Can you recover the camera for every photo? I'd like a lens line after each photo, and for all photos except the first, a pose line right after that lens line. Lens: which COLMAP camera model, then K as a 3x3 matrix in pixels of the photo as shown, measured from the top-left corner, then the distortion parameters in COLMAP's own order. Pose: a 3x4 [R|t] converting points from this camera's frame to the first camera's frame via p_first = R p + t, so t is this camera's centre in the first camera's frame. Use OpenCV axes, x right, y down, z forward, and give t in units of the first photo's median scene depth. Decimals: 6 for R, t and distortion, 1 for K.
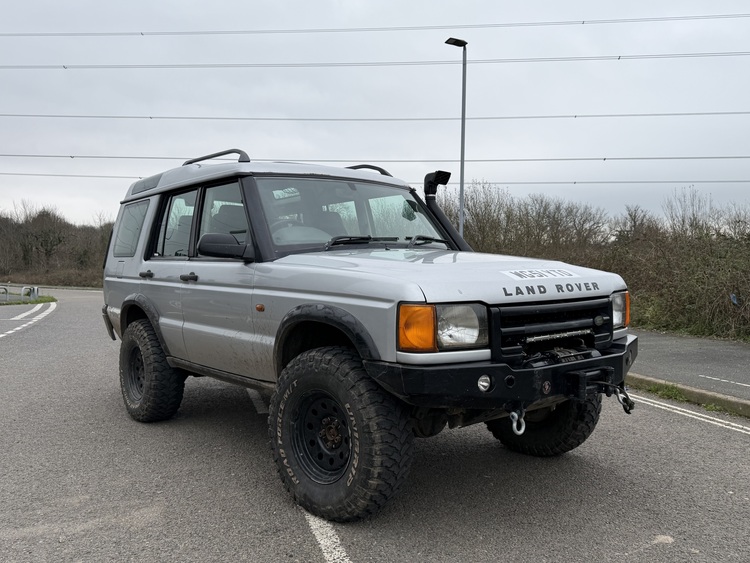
lens RADIAL K [[623.8, 0, 375.0], [0, 623.8, 281.5], [0, 0, 1]] dist [0.101074, -0.176894]
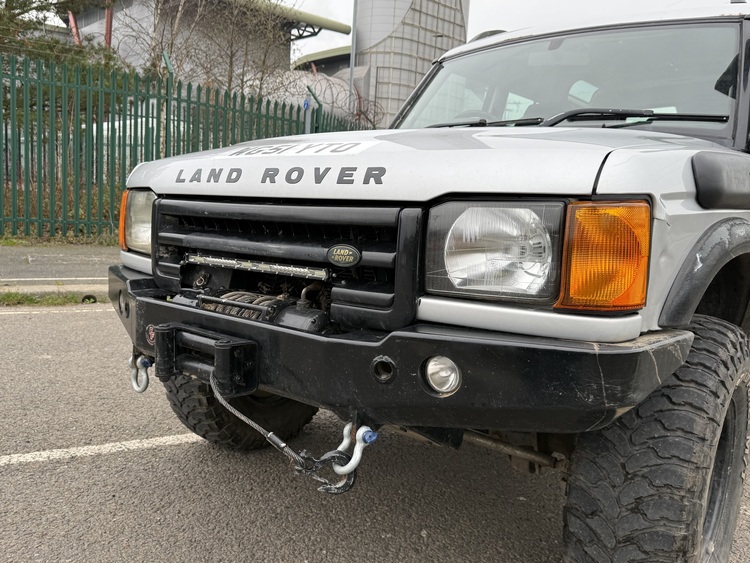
lens RADIAL K [[651.6, 0, 375.3], [0, 651.6, 268.7], [0, 0, 1]] dist [0.030520, -0.004634]
pose [[0.234539, 0.133461, -0.962902, 0.781267], [-0.050228, 0.990871, 0.125103, 0.014482], [0.970808, 0.019023, 0.239102, 0.906298]]
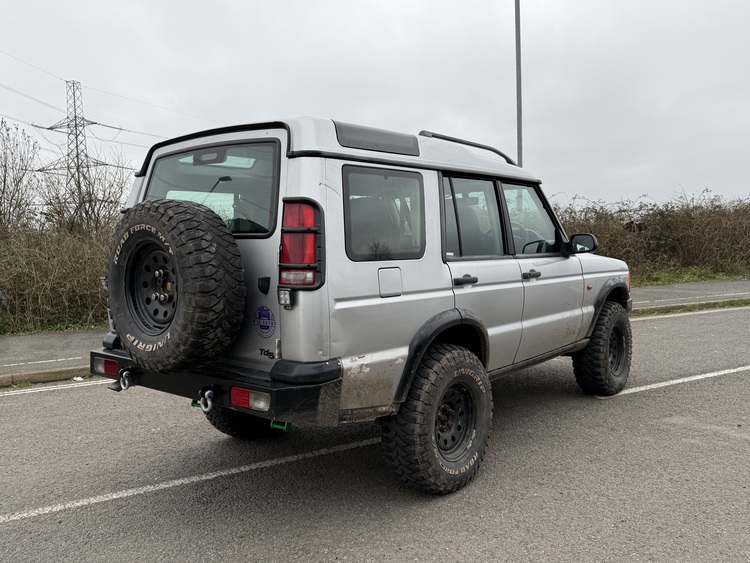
lens RADIAL K [[623.8, 0, 375.0], [0, 623.8, 281.5], [0, 0, 1]] dist [0.101074, -0.176894]
pose [[-0.201500, -0.053748, 0.978013, -1.620327], [0.046193, 0.996861, 0.064301, -0.094880], [-0.978399, 0.058134, -0.198385, 1.910451]]
